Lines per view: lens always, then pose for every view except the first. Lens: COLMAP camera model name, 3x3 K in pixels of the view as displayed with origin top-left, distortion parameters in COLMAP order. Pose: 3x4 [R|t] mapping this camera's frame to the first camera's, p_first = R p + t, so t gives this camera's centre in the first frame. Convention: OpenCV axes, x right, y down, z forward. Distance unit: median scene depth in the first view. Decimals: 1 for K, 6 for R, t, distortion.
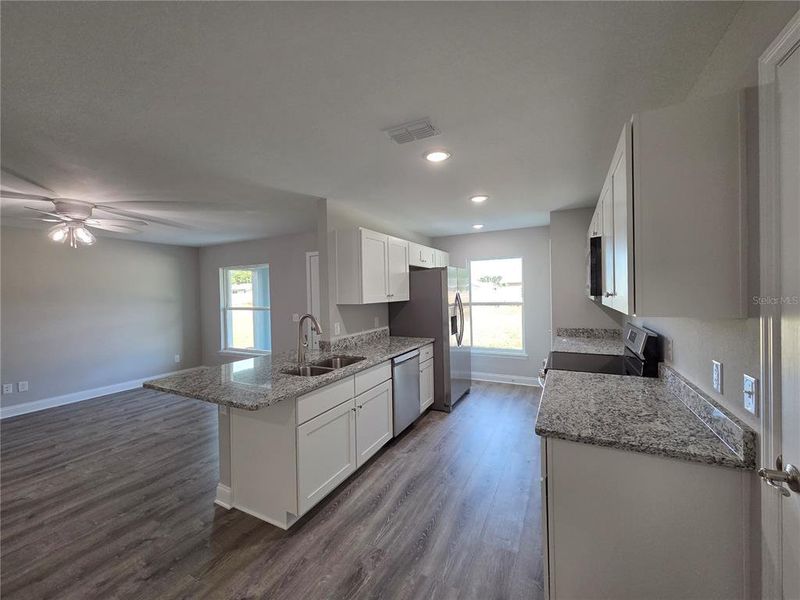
lens RADIAL K [[327.8, 0, 398.6], [0, 327.8, 296.7], [0, 0, 1]] dist [-0.000188, 0.000153]
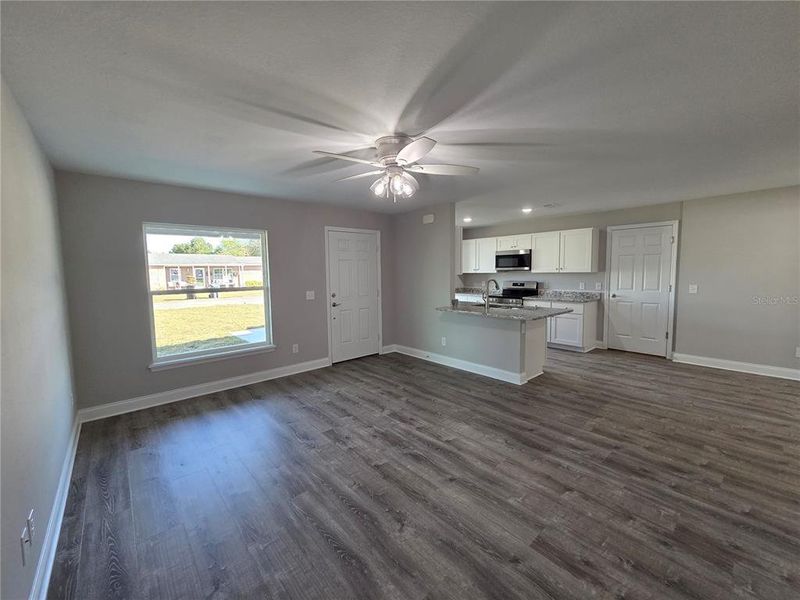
lens RADIAL K [[327.8, 0, 396.4], [0, 327.8, 297.0], [0, 0, 1]] dist [-0.000188, 0.000153]
pose [[0.370589, -0.060663, 0.926814, -1.664984], [0.019170, 0.998152, 0.057667, 0.031313], [-0.928599, -0.003604, 0.371067, 0.671854]]
